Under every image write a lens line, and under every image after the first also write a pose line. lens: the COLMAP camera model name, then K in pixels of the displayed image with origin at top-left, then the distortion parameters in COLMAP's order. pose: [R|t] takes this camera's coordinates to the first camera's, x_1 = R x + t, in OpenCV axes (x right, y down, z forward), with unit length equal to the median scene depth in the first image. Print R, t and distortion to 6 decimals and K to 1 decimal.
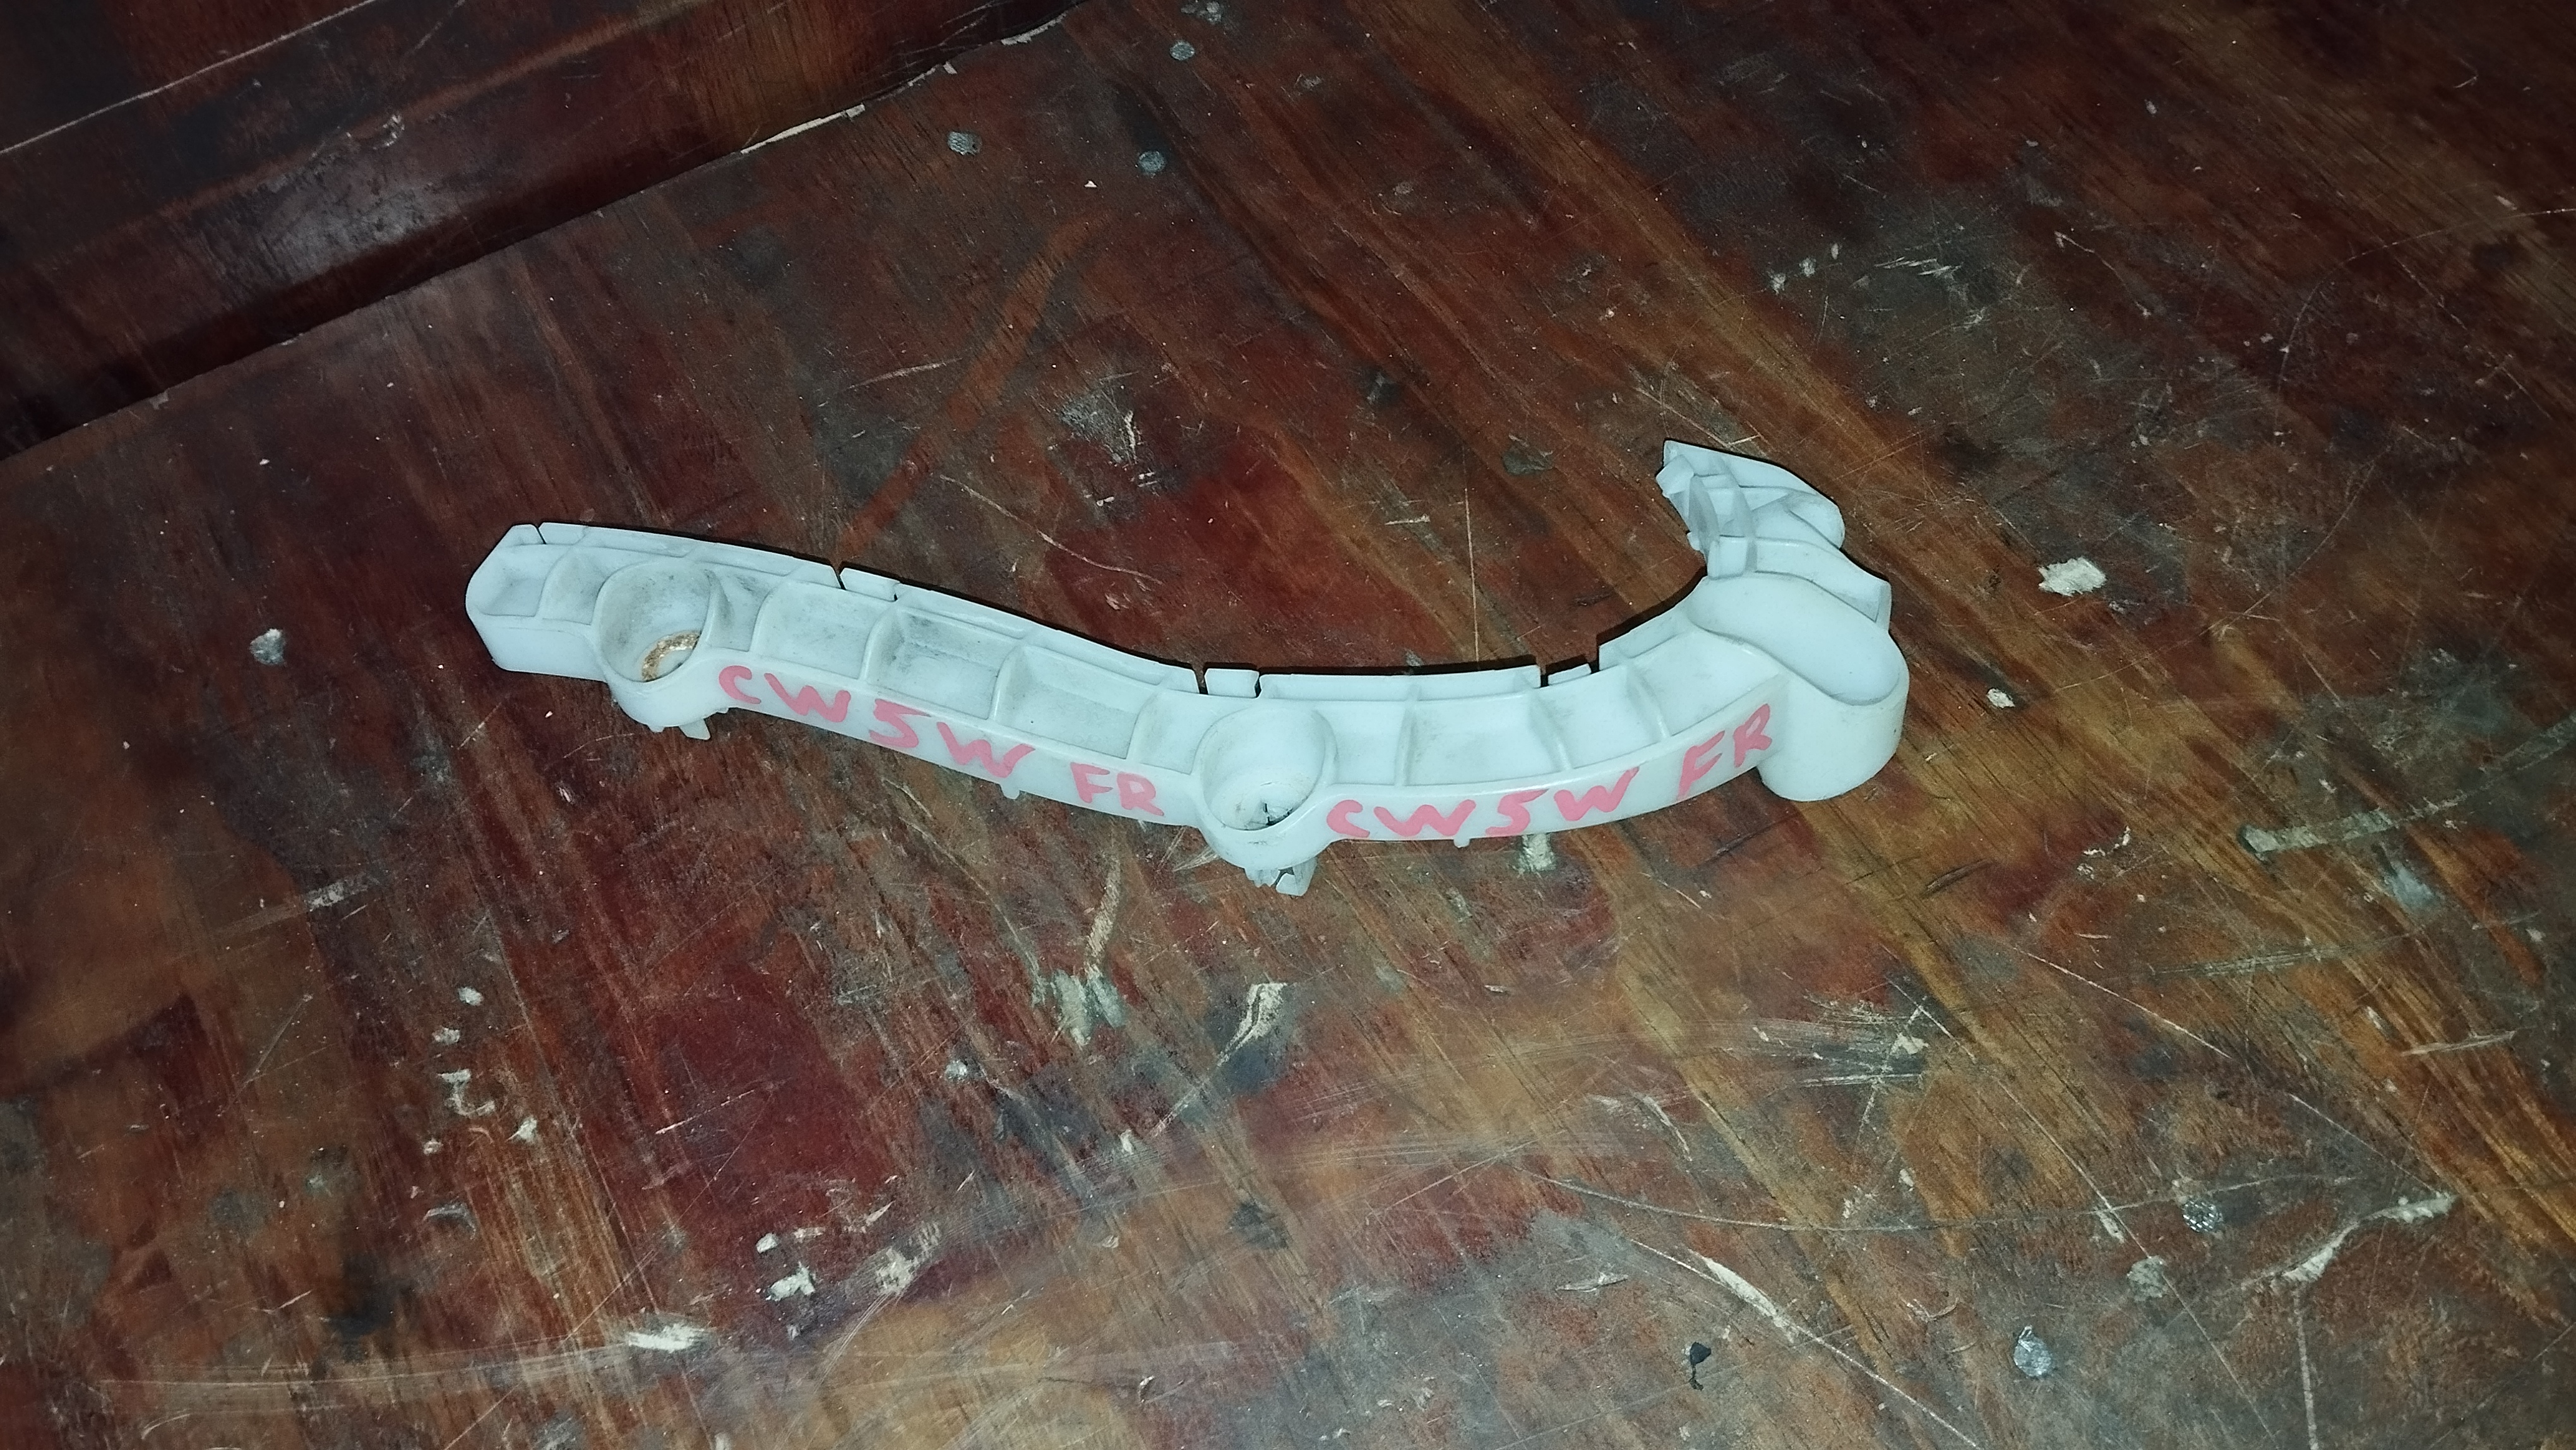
lens RADIAL K [[2106.0, 0, 1270.7], [0, 2106.0, 745.6], [0, 0, 1]] dist [0.088954, -0.193230]
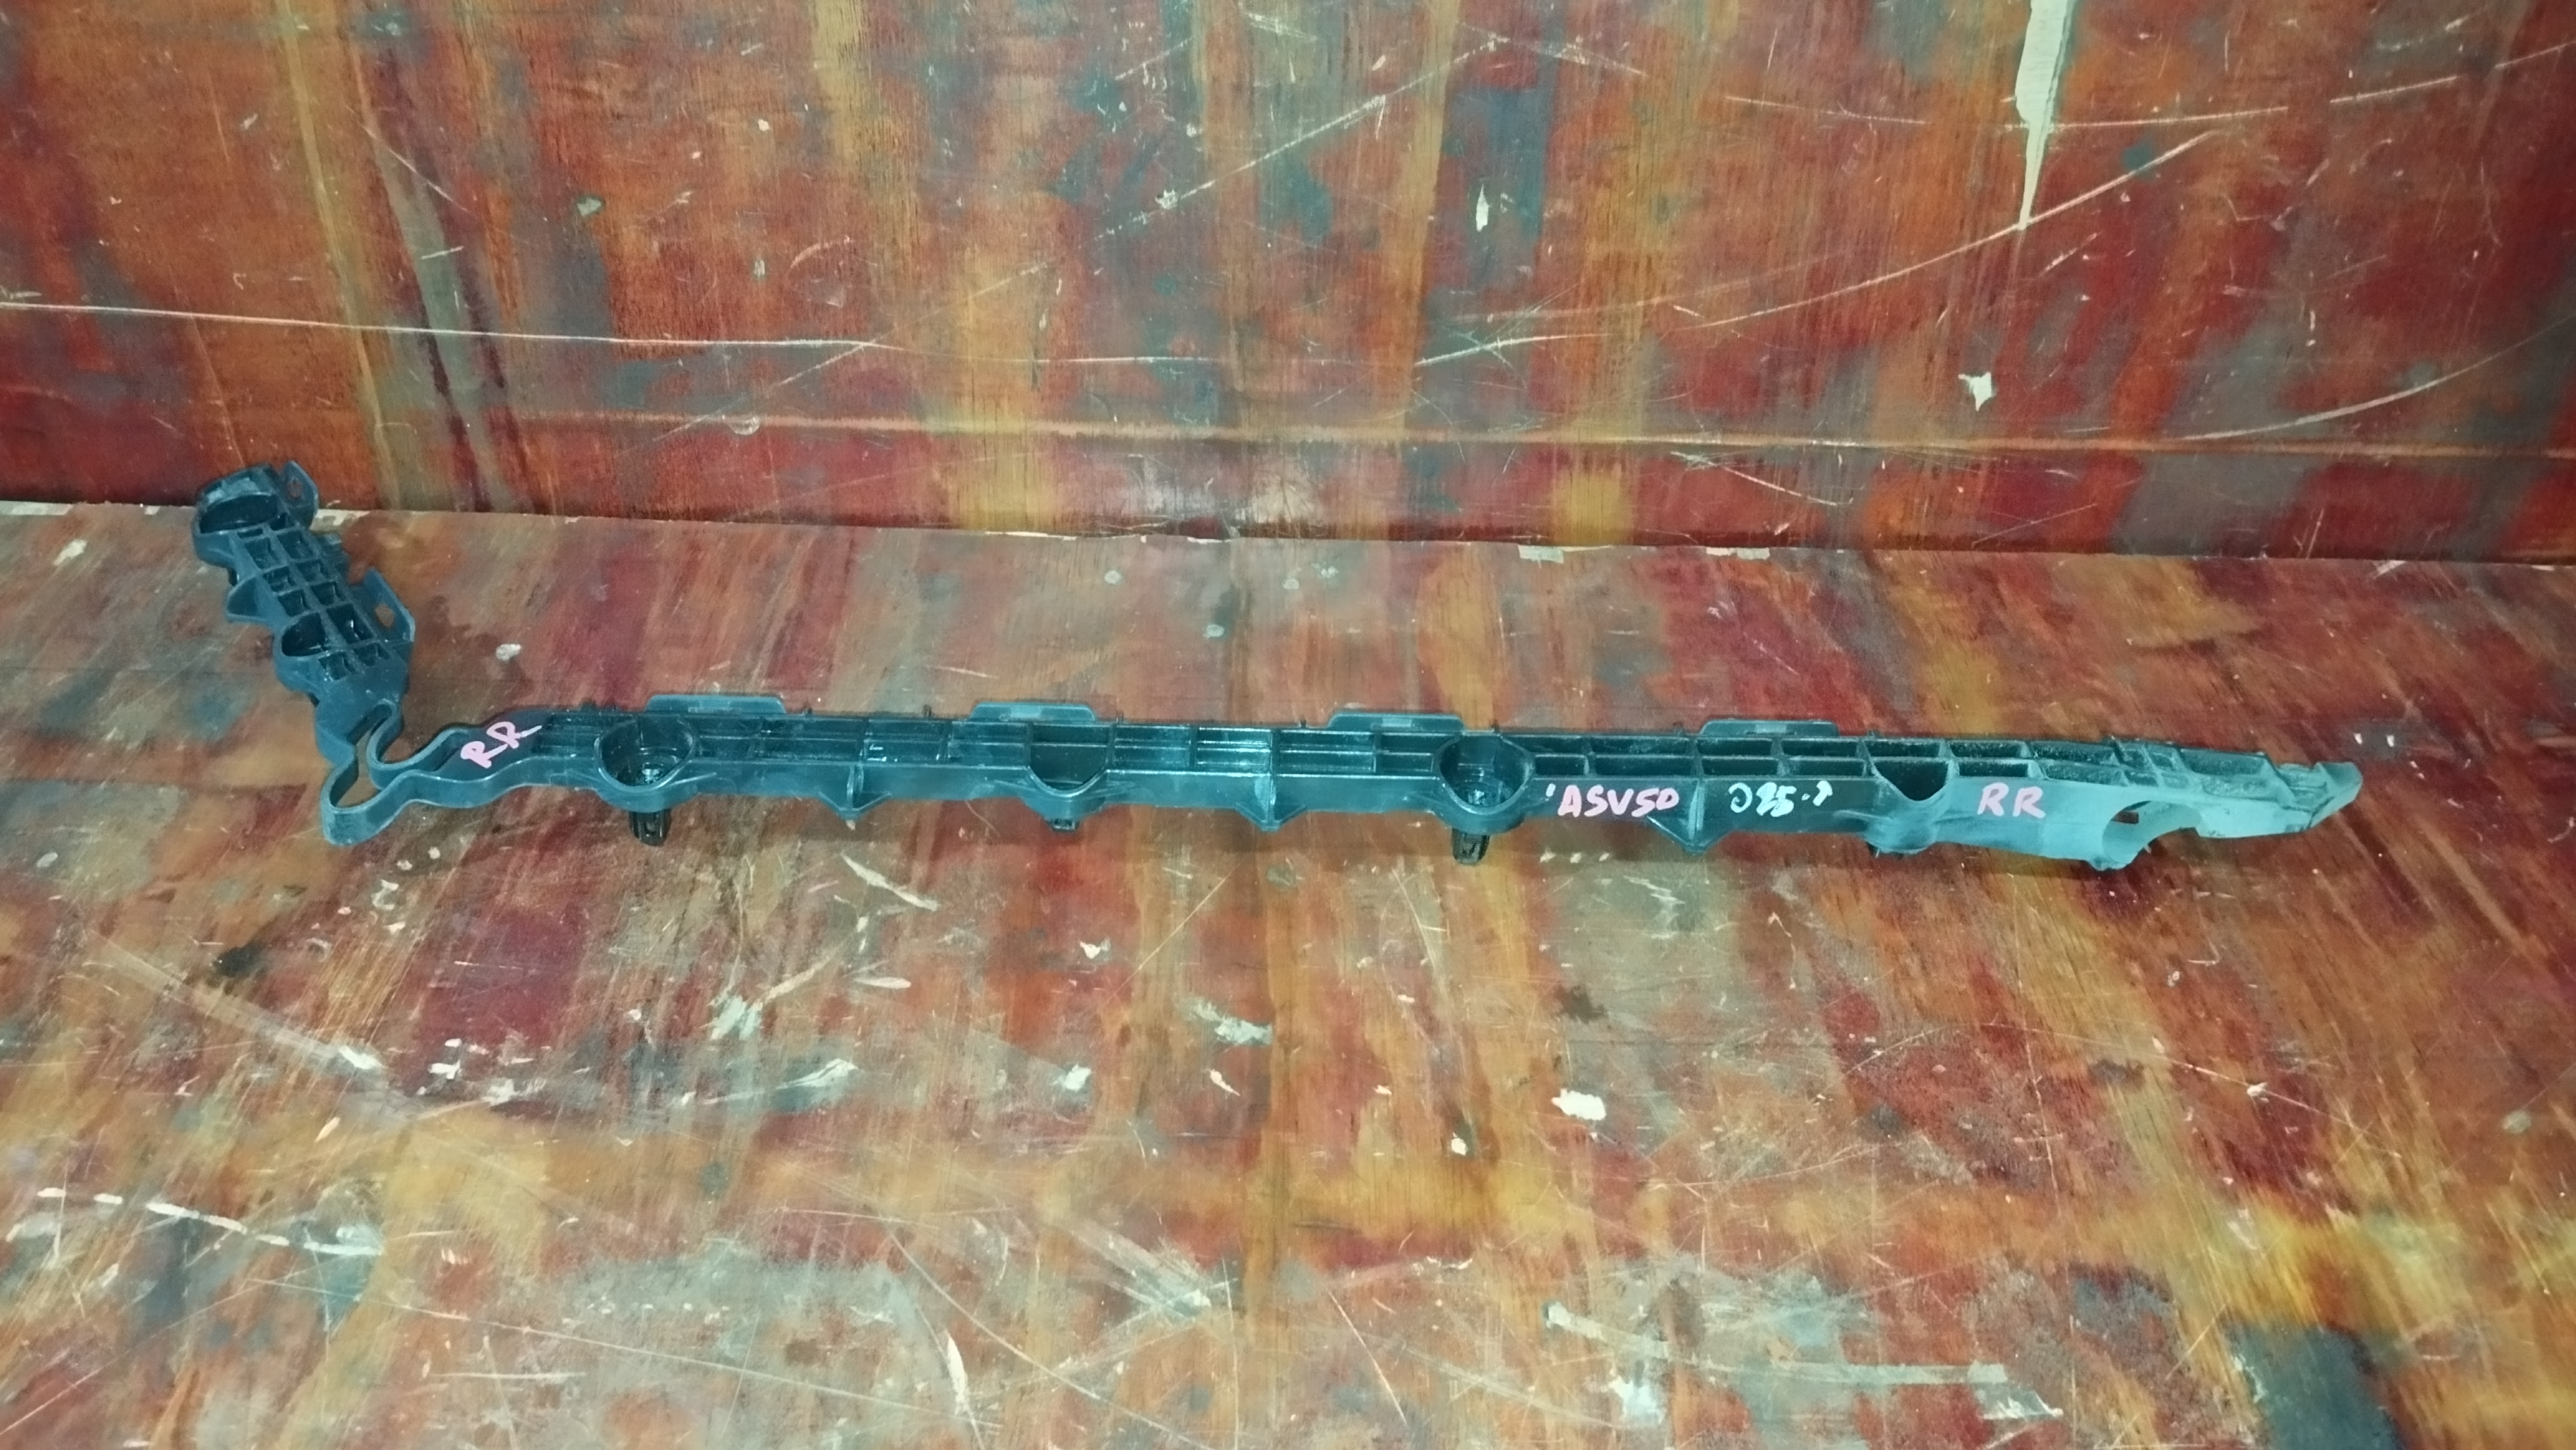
lens RADIAL K [[2106.0, 0, 1270.7], [0, 2106.0, 745.6], [0, 0, 1]] dist [0.088954, -0.193230]
pose [[0.852554, 0.367313, -0.371797, 0.671424], [-0.475900, 0.839648, -0.261746, 0.170154], [0.216036, 0.400091, 0.890649, -0.242327]]
